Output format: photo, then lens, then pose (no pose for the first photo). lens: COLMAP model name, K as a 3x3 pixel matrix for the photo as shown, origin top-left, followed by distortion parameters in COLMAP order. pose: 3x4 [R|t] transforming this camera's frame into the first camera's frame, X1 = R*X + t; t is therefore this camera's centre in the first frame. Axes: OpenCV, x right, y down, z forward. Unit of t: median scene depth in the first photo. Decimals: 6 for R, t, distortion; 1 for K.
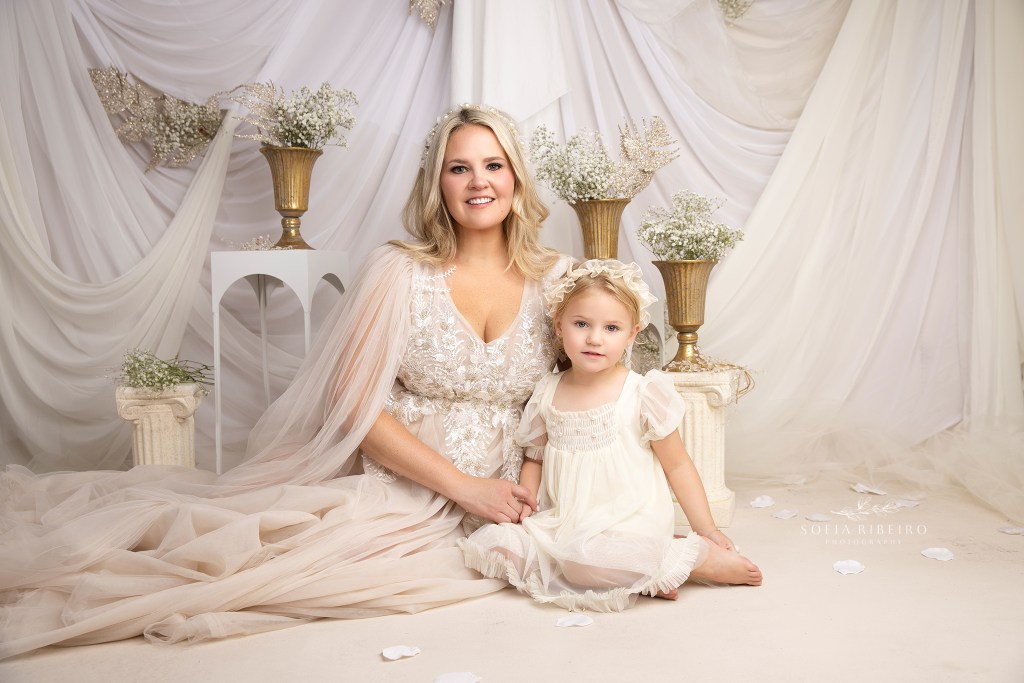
lens RADIAL K [[1012.2, 0, 512.0], [0, 1012.2, 341.5], [0, 0, 1]] dist [-0.013936, -0.008111]
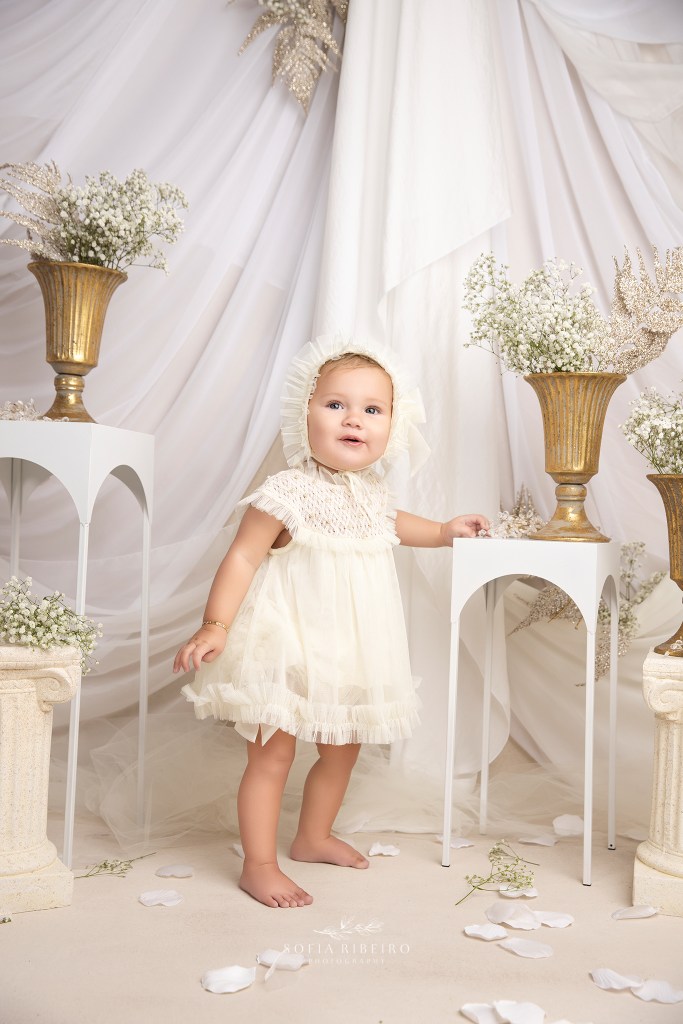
lens RADIAL K [[1301.7, 0, 341.5], [0, 1301.7, 512.0], [0, 0, 1]] dist [0.066015, 0.013647]
pose [[0.998170, 0.060311, -0.004335, -0.039881], [-0.060463, 0.996263, -0.061686, 0.003419], [0.000598, 0.061836, 0.998086, 0.187190]]
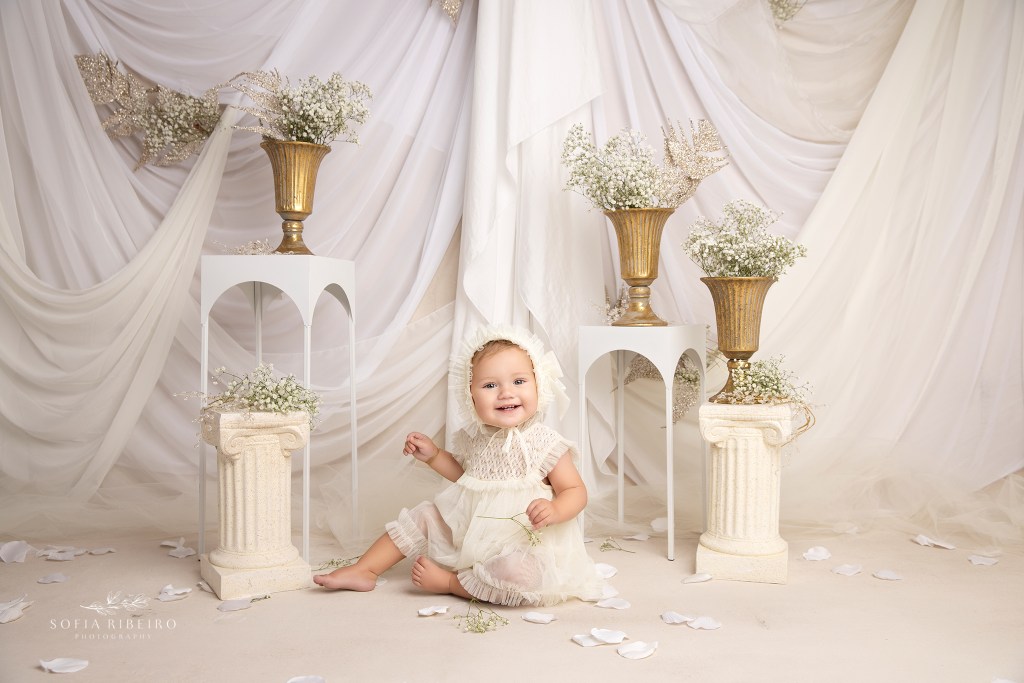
lens RADIAL K [[1012.2, 0, 512.0], [0, 1012.2, 341.5], [0, 0, 1]] dist [-0.013936, -0.008111]
pose [[0.999674, 0.025312, 0.003197, -0.025383], [-0.025196, 0.999162, -0.032242, 0.008009], [-0.004011, 0.032151, 0.999475, 0.109651]]
